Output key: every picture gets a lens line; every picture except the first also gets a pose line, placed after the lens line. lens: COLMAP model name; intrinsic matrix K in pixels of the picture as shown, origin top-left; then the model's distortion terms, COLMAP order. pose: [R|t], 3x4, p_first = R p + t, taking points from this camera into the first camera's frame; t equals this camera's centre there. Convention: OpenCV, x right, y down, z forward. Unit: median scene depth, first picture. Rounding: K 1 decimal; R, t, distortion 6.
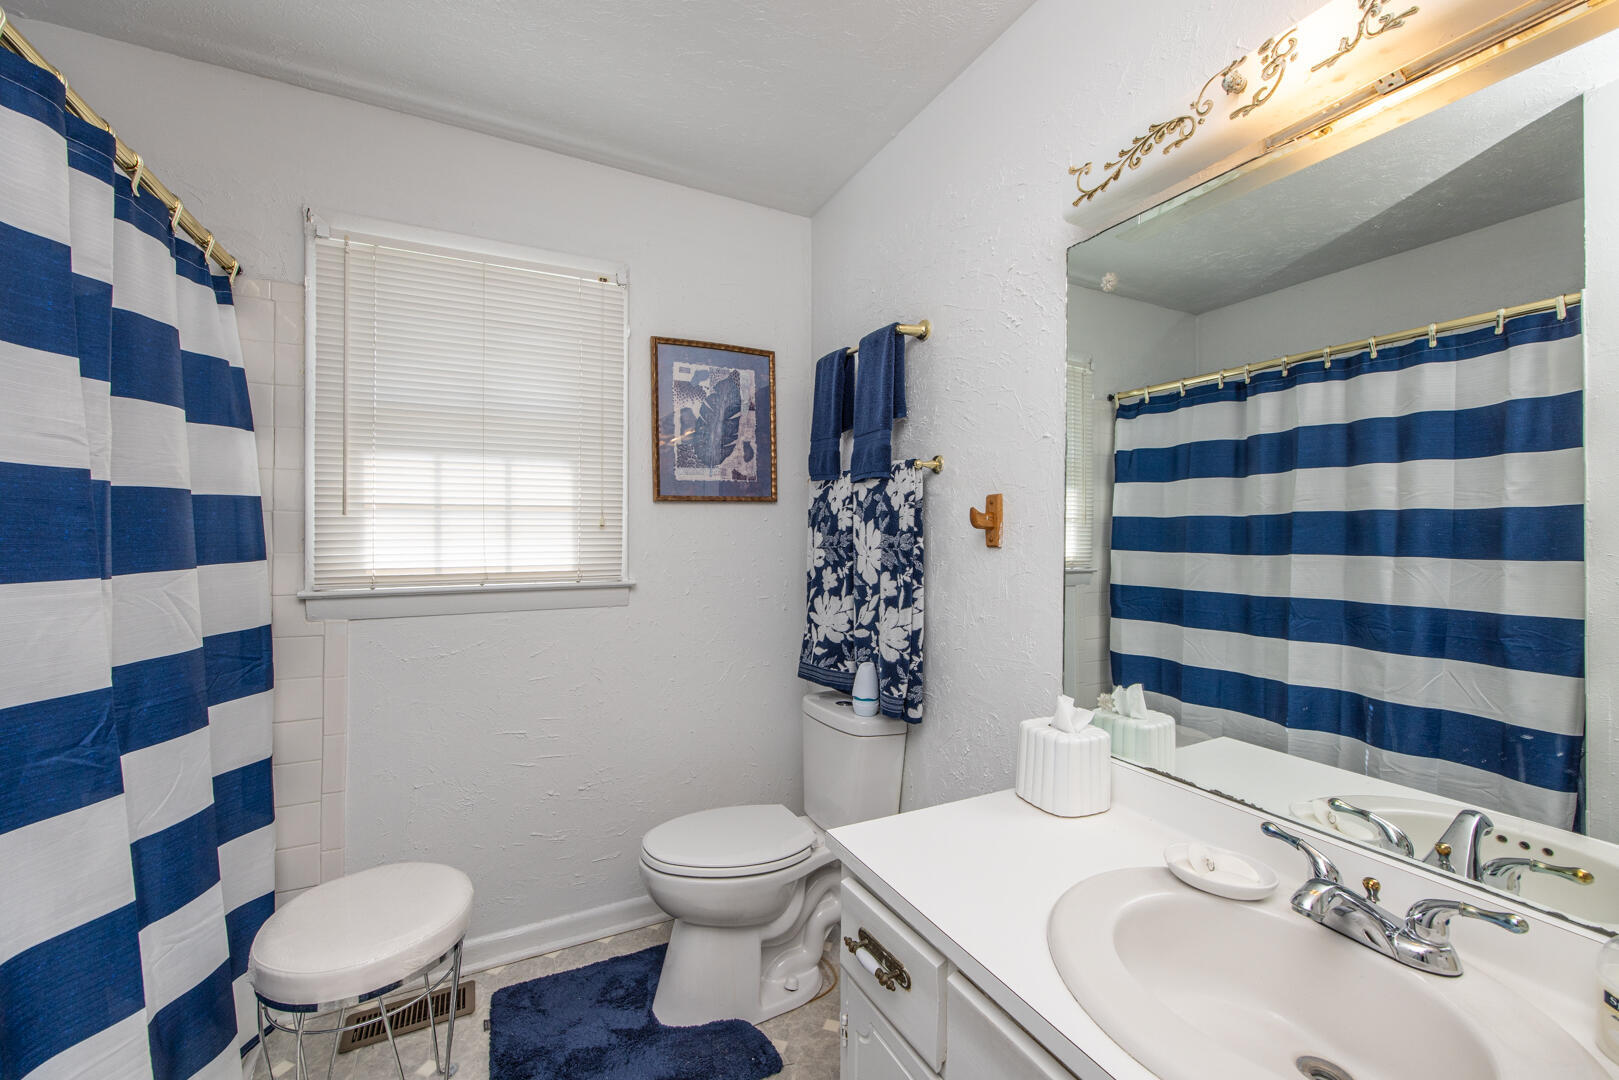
lens RADIAL K [[642.5, 0, 807.7], [0, 642.5, 543.7], [0, 0, 1]] dist [0.010094, -0.000064]
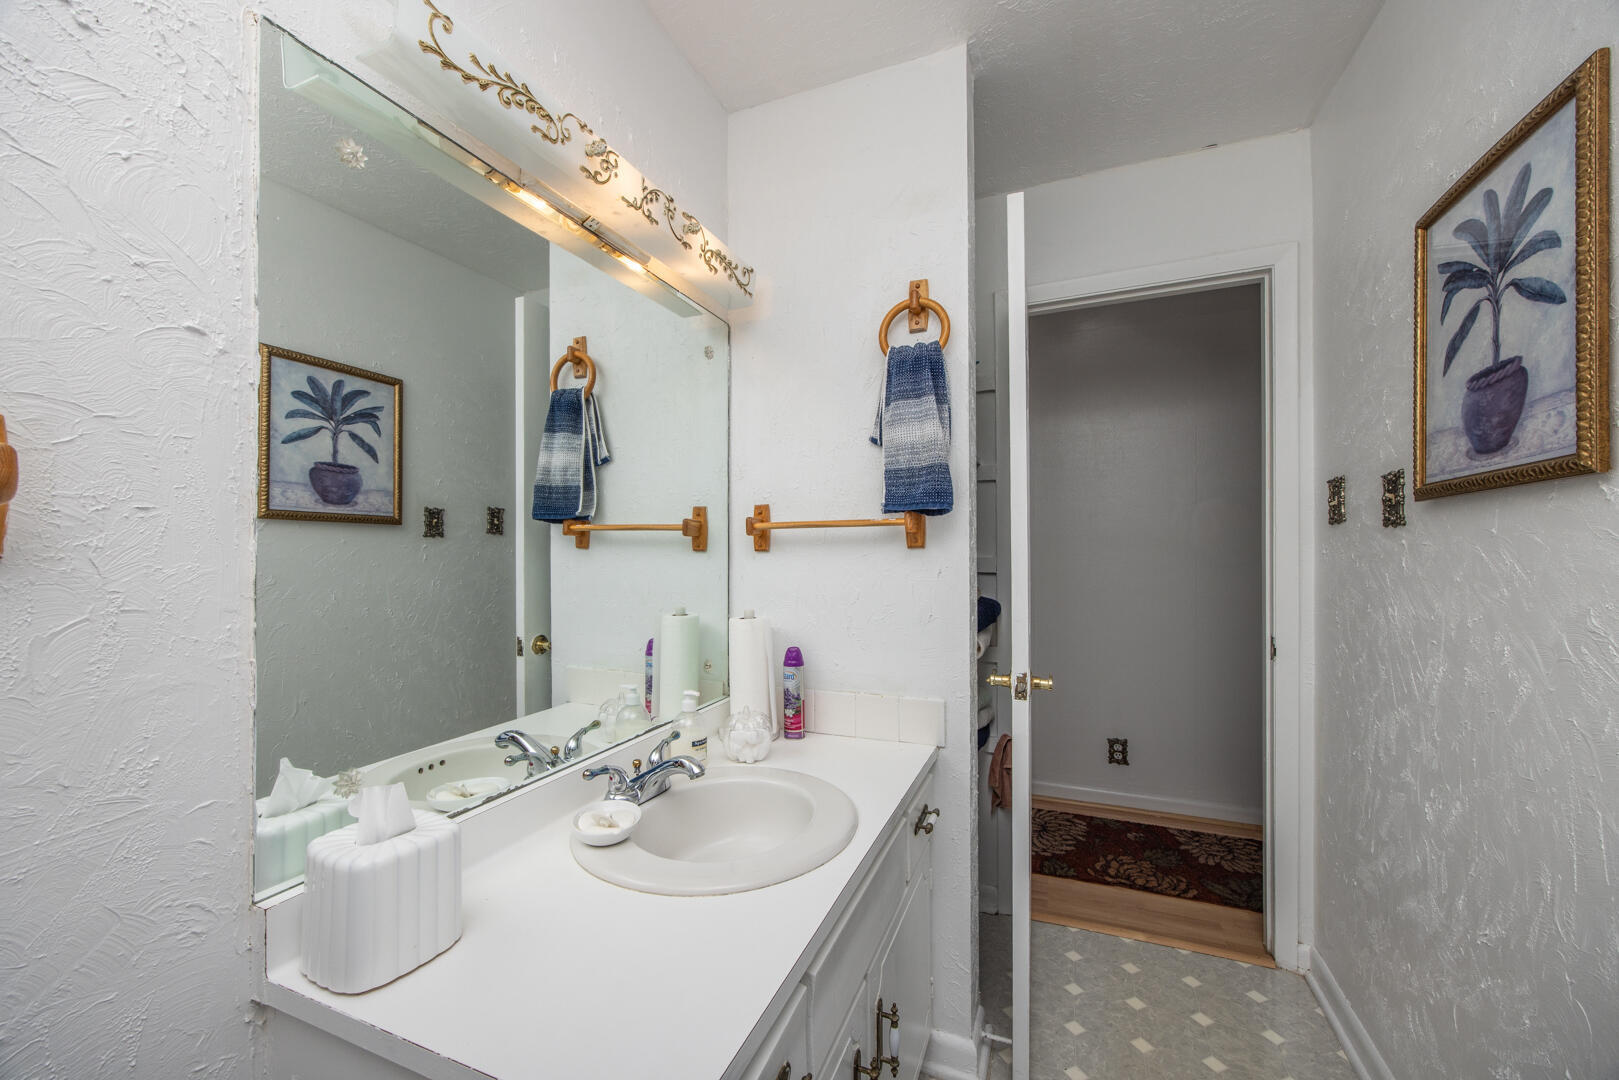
lens RADIAL K [[642.5, 0, 808.4], [0, 642.5, 538.8], [0, 0, 1]] dist [0.010094, -0.000064]
pose [[-0.648800, -0.017690, 0.760753, -0.426184], [-0.013344, 0.999841, 0.011870, -0.028063], [-0.760842, -0.002451, -0.648933, 1.294247]]
